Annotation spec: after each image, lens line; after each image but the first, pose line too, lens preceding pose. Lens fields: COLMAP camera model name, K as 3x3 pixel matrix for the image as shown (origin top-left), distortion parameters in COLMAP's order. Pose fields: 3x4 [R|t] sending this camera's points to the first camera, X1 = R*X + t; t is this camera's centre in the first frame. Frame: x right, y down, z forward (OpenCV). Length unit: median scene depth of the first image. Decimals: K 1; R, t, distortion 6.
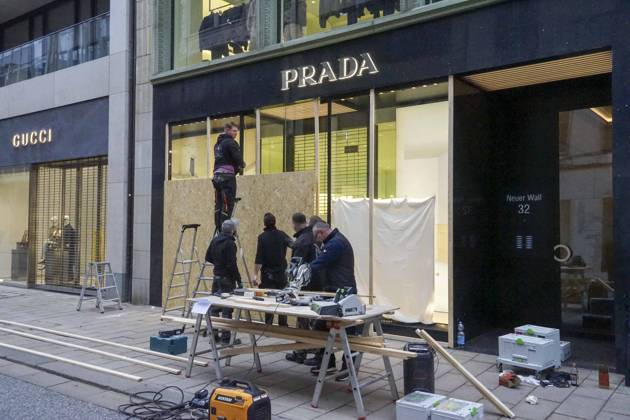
lens RADIAL K [[583.9, 0, 312.1], [0, 583.9, 204.3], [0, 0, 1]] dist [0.069705, 0.000000]
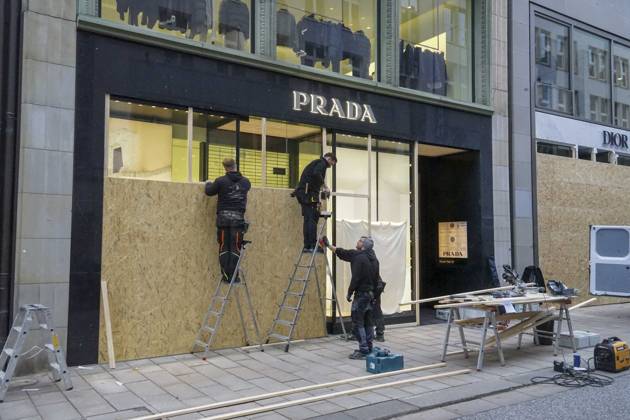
lens RADIAL K [[538.6, 0, 314.6], [0, 538.6, 212.1], [0, 0, 1]] dist [0.053227, -0.005092]
pose [[0.297568, 0.056987, 0.952998, -0.936330], [-0.033948, 0.998217, -0.049091, 0.028844], [-0.954097, -0.017745, 0.298973, 0.691461]]
